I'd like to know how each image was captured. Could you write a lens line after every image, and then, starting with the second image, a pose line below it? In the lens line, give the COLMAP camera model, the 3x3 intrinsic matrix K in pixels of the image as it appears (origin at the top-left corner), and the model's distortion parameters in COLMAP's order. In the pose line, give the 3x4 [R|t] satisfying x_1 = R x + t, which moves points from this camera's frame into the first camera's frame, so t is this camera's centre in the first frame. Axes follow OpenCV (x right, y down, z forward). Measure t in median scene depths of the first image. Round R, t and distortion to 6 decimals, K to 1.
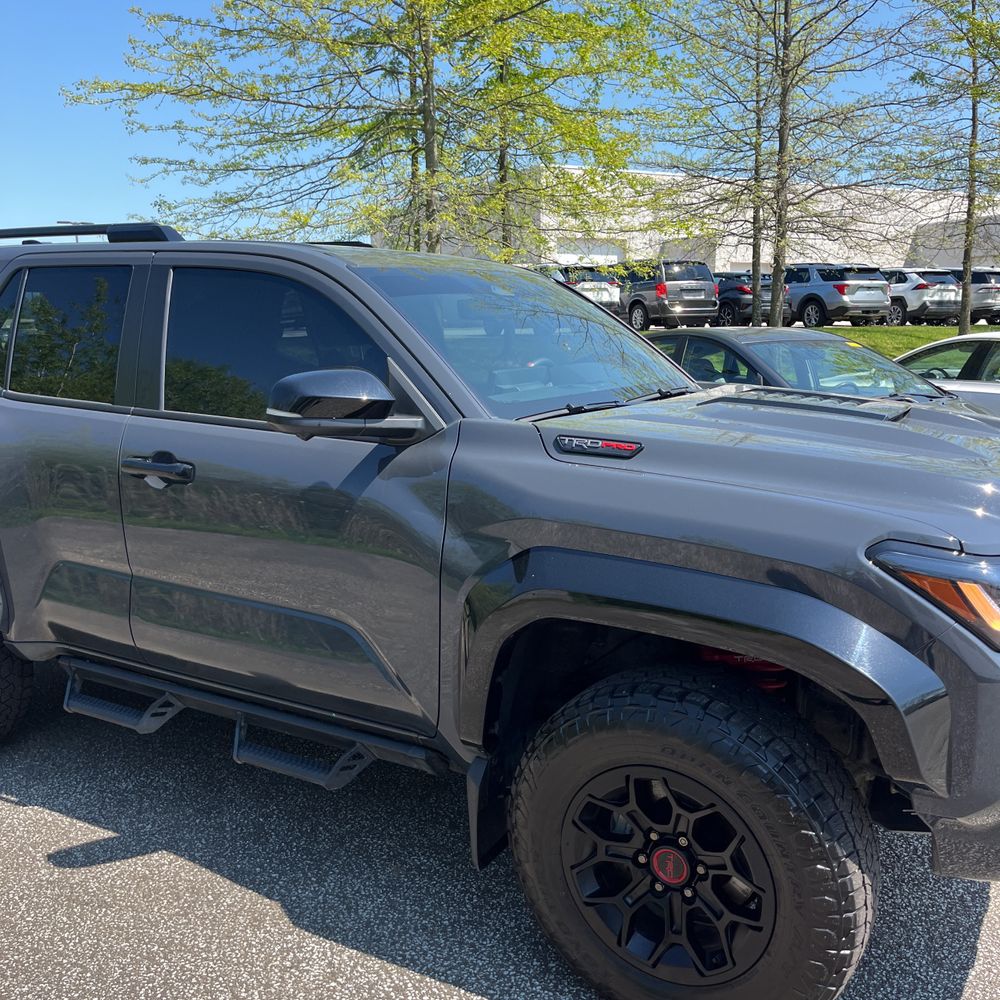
lens RADIAL K [[1023.1, 0, 499.5], [0, 1023.1, 503.8], [0, 0, 1]] dist [0.023057, 0.000000]
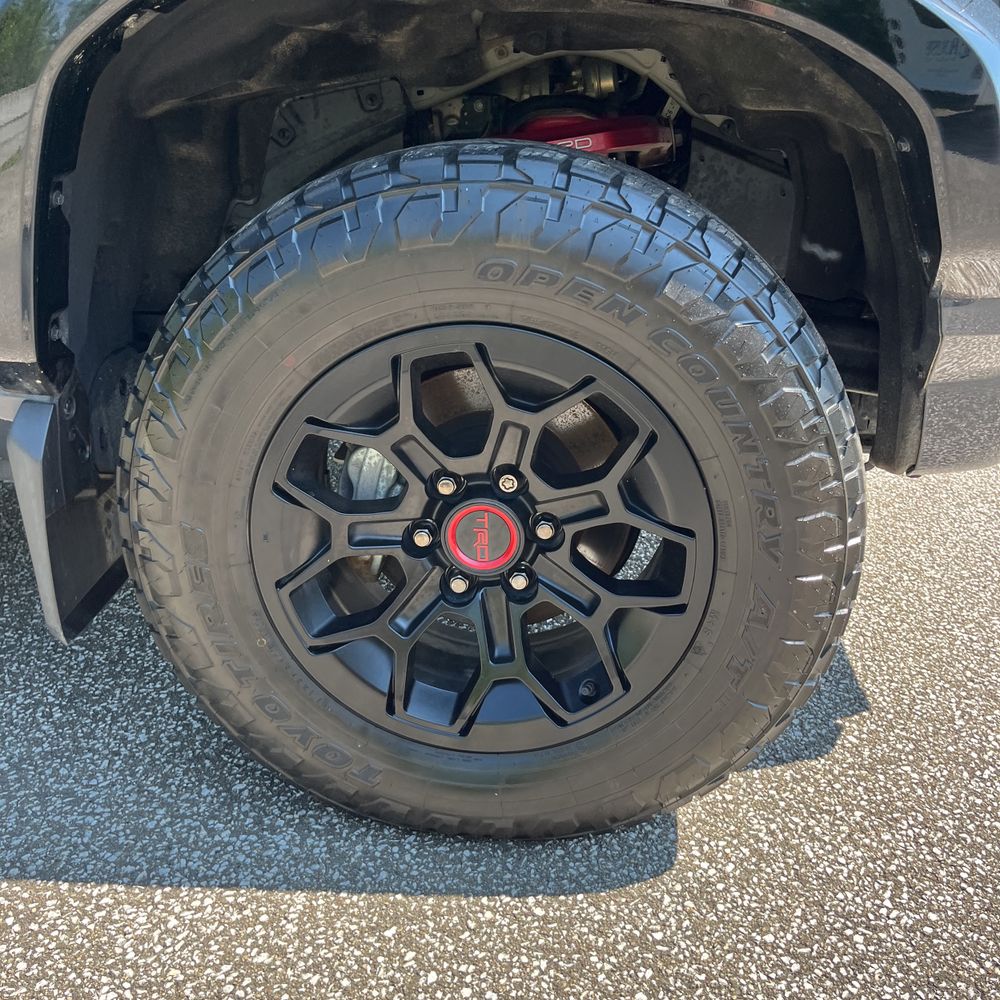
lens RADIAL K [[1023.1, 0, 503.2], [0, 1023.1, 490.7], [0, 0, 1]] dist [0.023057, 0.000000]
pose [[0.894437, -0.134465, 0.426498, -0.035038], [0.064103, 0.982426, 0.175300, 0.237408], [-0.442575, -0.129455, 0.887338, 0.541516]]
